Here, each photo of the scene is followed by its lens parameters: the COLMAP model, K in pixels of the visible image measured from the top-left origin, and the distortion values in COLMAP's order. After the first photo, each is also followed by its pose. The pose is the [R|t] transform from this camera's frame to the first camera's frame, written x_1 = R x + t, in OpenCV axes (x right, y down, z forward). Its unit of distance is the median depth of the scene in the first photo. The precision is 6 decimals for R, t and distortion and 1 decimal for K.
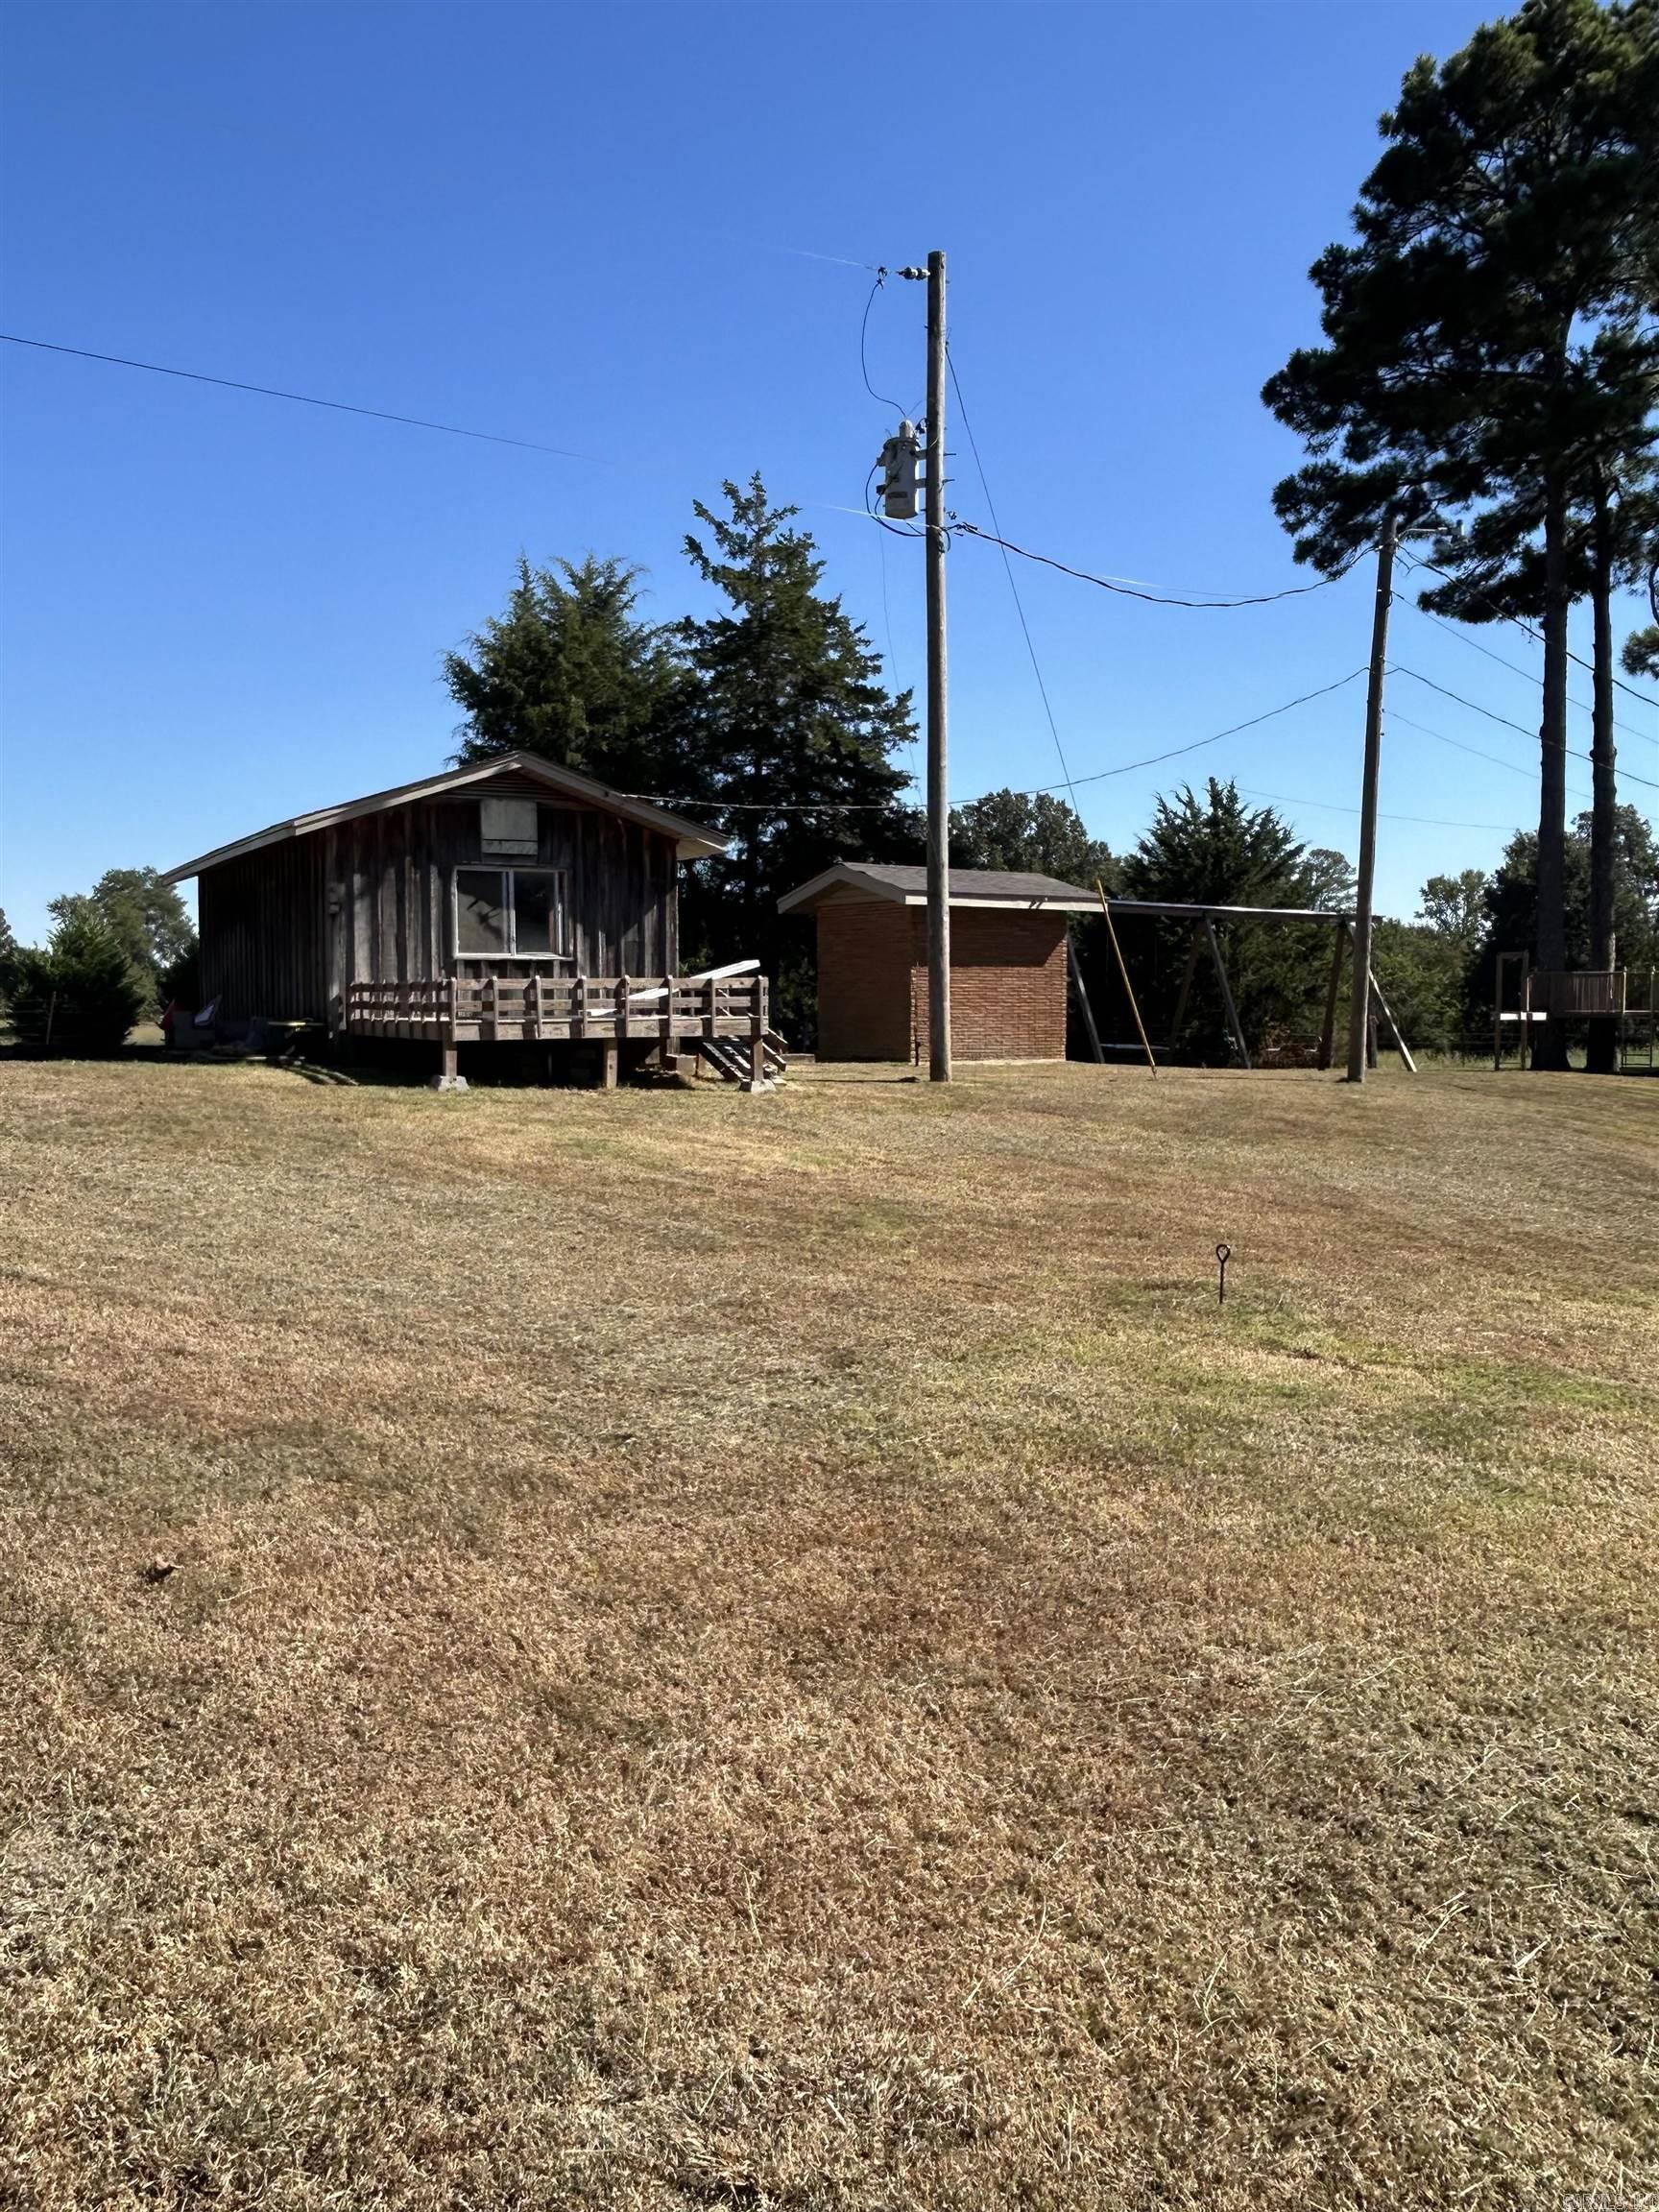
lens RADIAL K [[1696.6, 0, 827.2], [0, 1696.6, 1106.5], [0, 0, 1]] dist [-0.003428, -0.003141]
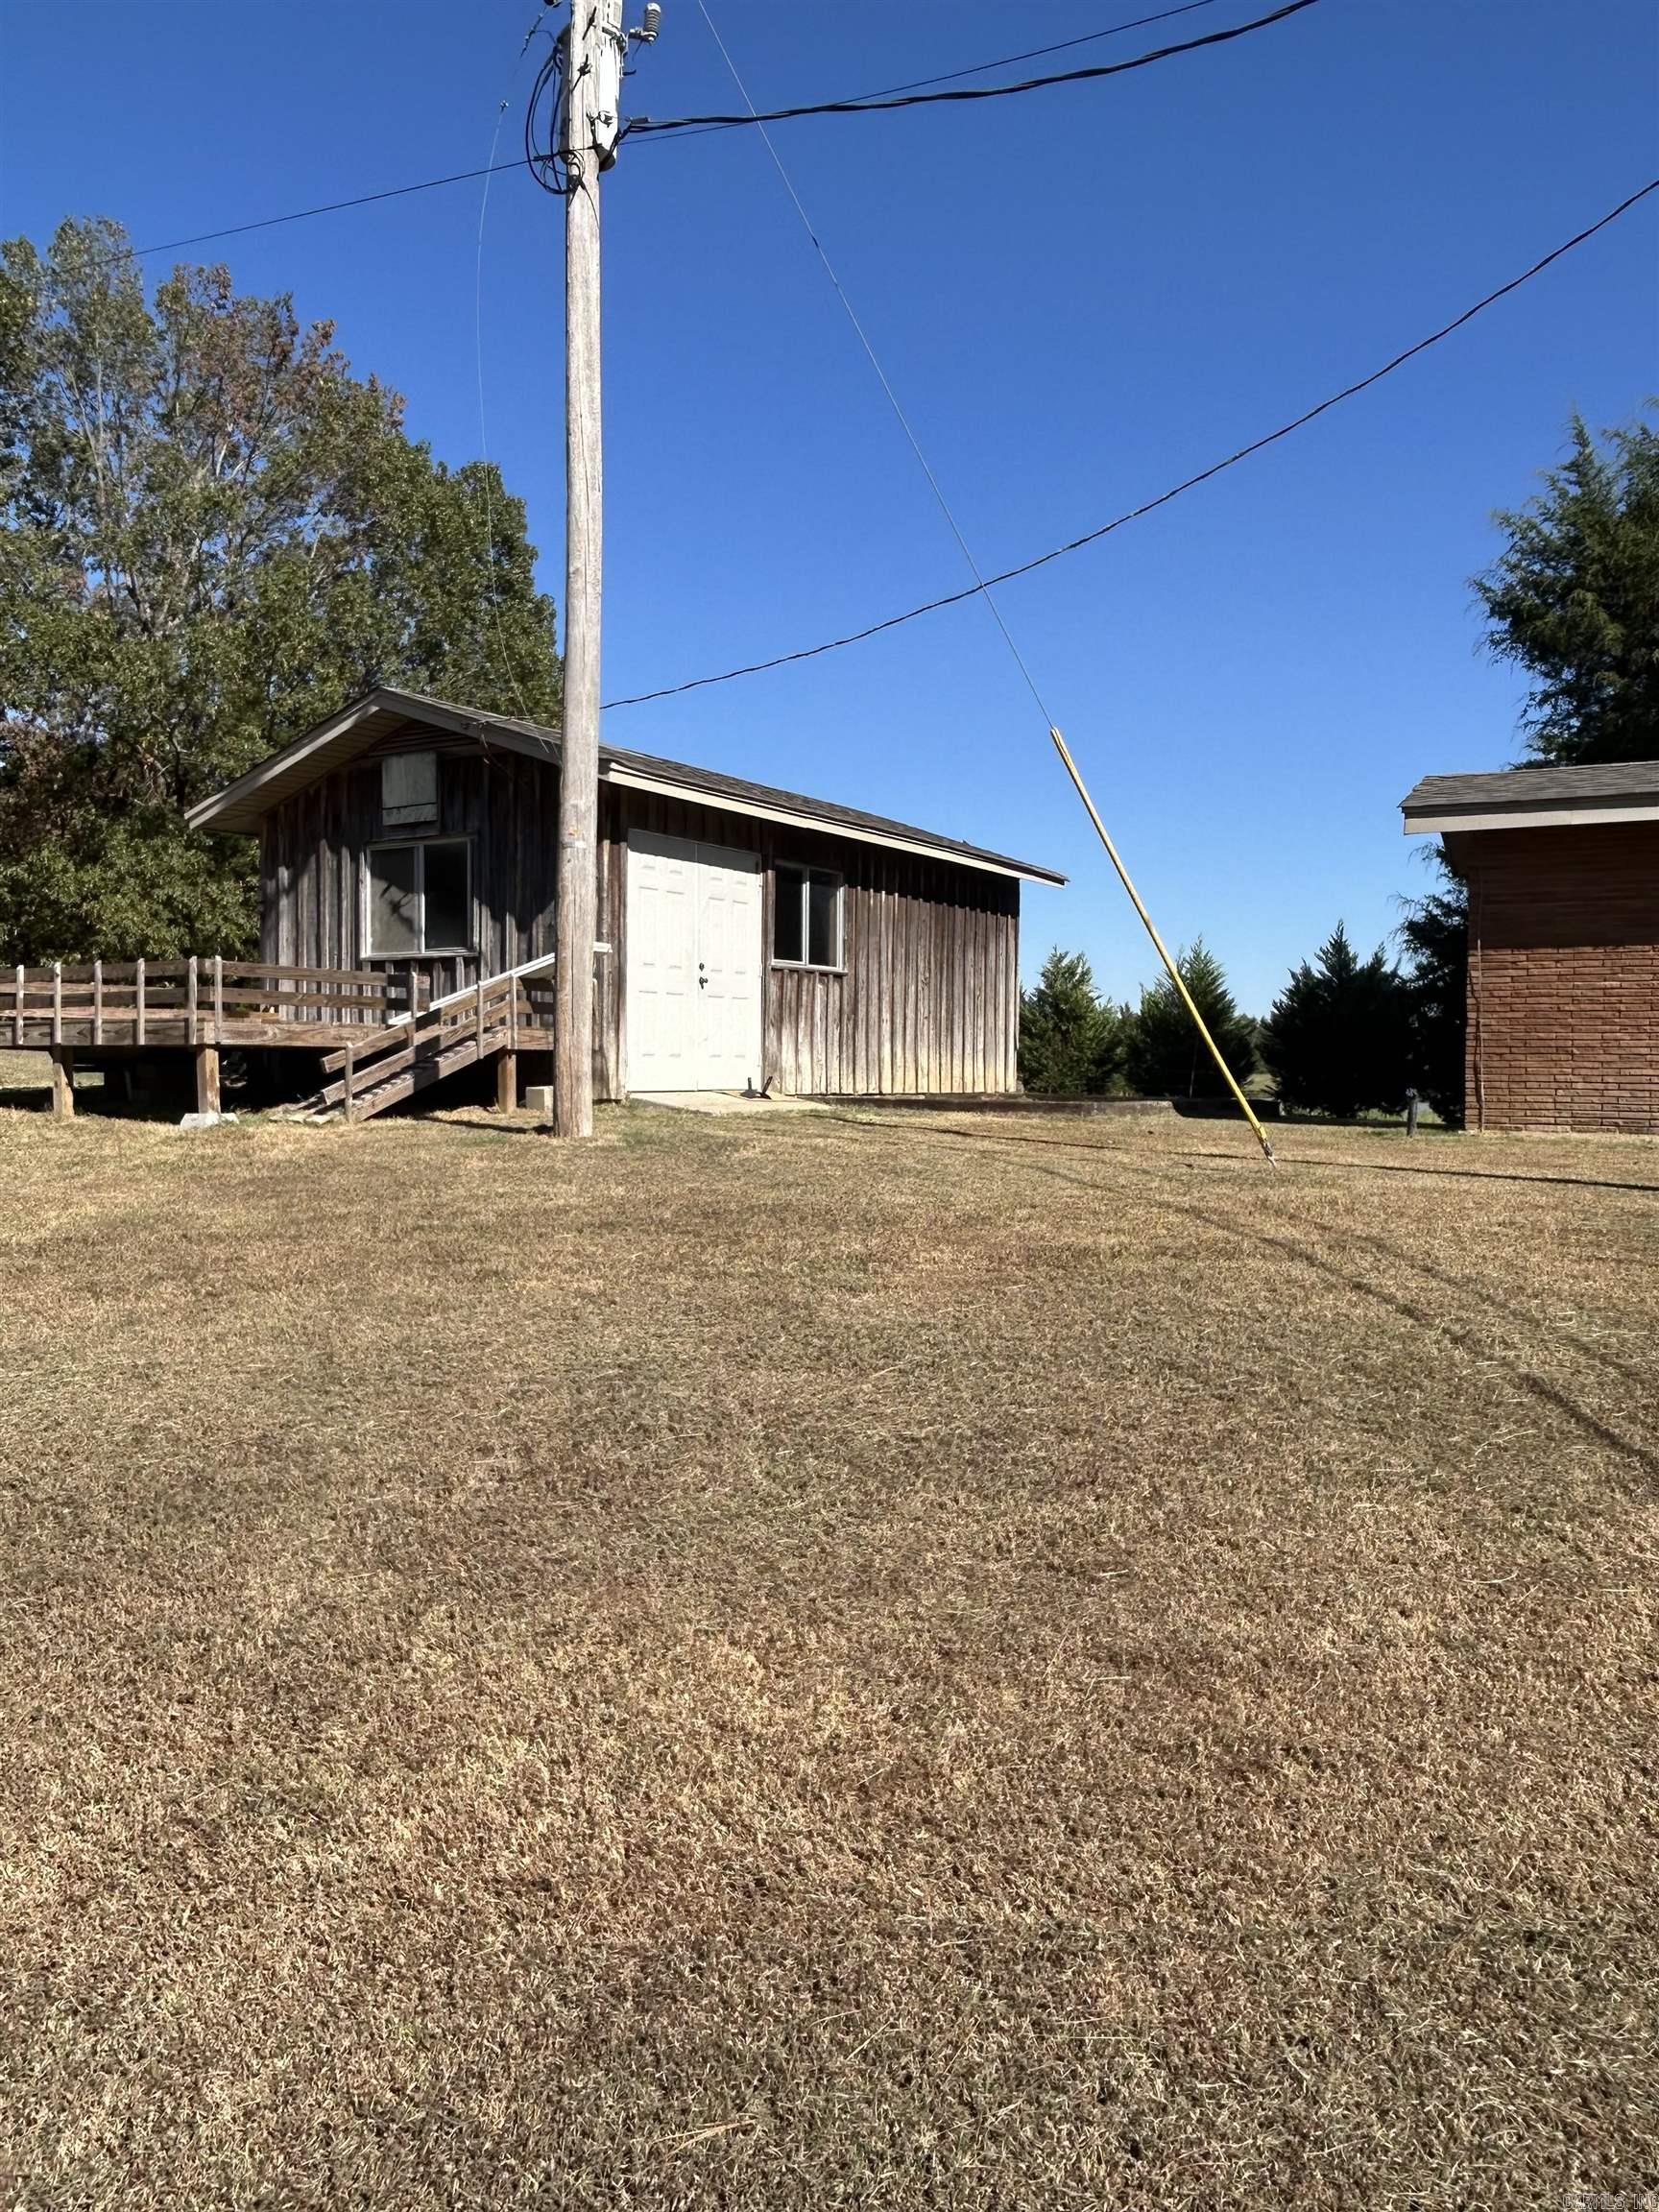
lens RADIAL K [[1696.6, 0, 830.6], [0, 1696.6, 1099.2], [0, 0, 1]] dist [-0.003428, -0.003141]
pose [[0.479871, 0.023636, -0.877021, 0.278775], [-0.060557, 0.998145, -0.006234, -0.013573], [0.875247, 0.056102, 0.480412, 0.377311]]
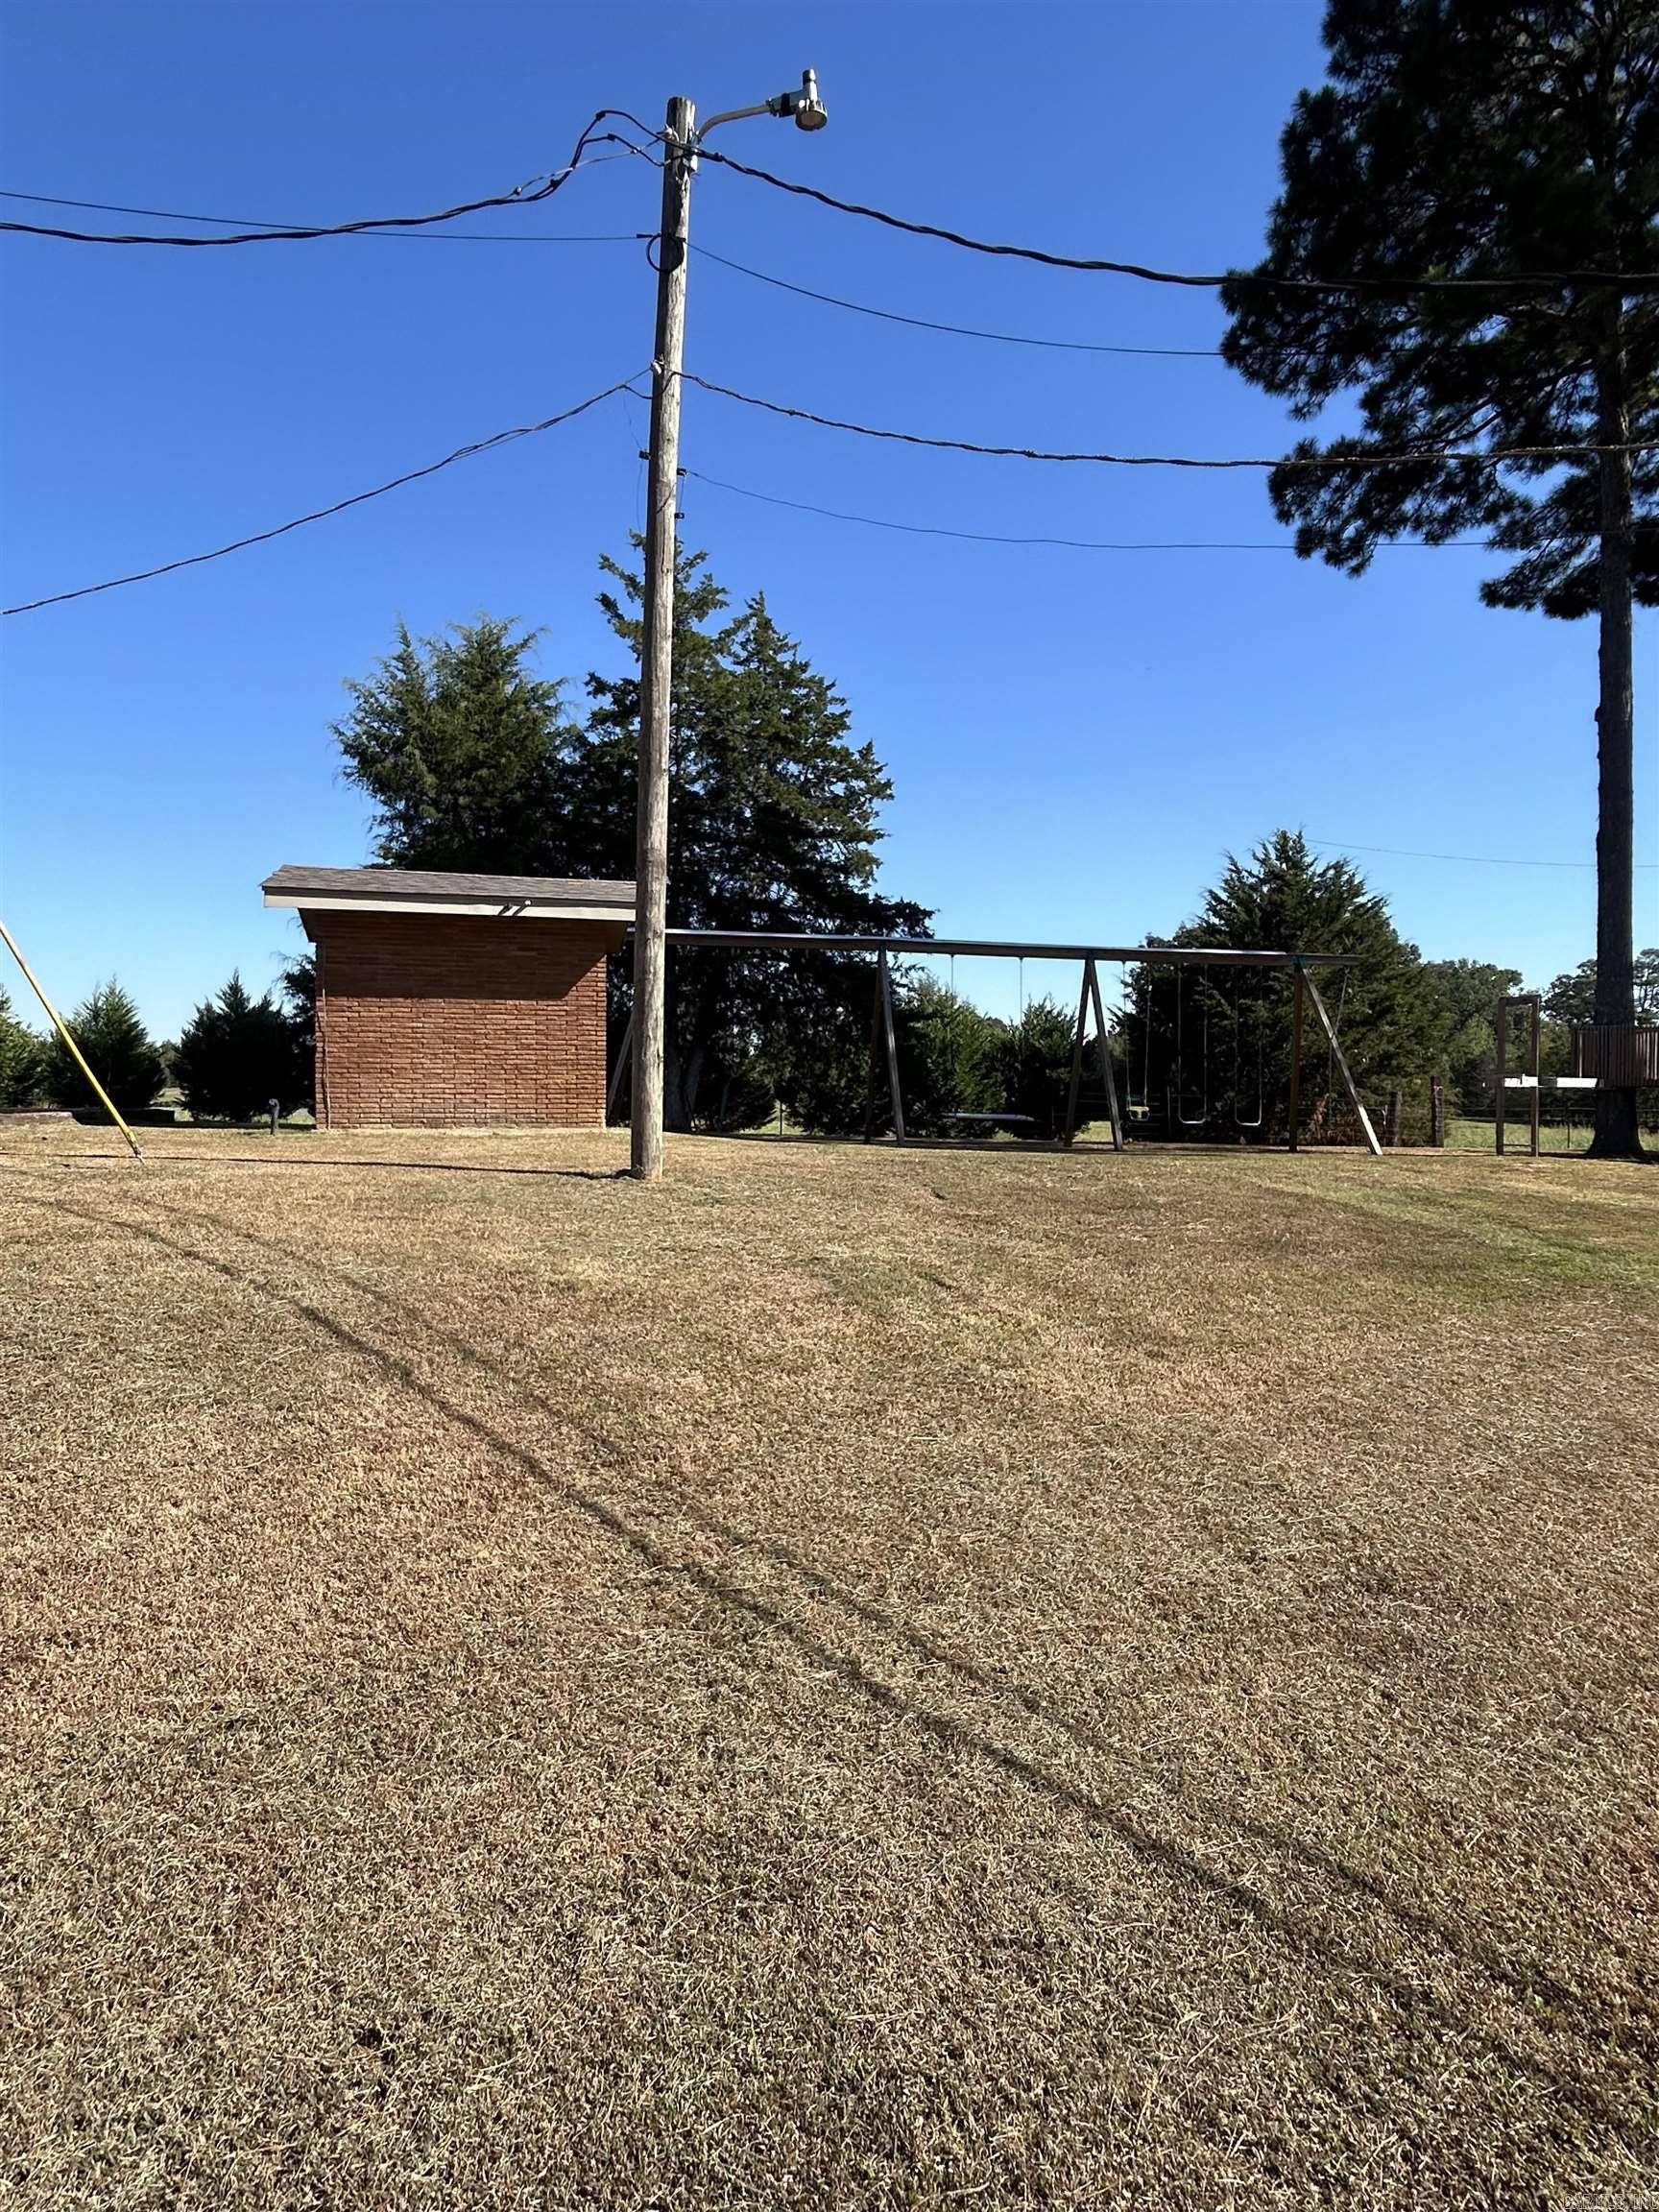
lens RADIAL K [[1230.9, 0, 834.7], [0, 1230.9, 1107.9], [0, 0, 1]] dist [-0.005980, 0.003910]
pose [[0.946565, 0.011400, -0.322312, 0.281850], [-0.024751, 0.998995, -0.037357, -0.013819], [0.321562, 0.043338, 0.945896, 0.379326]]
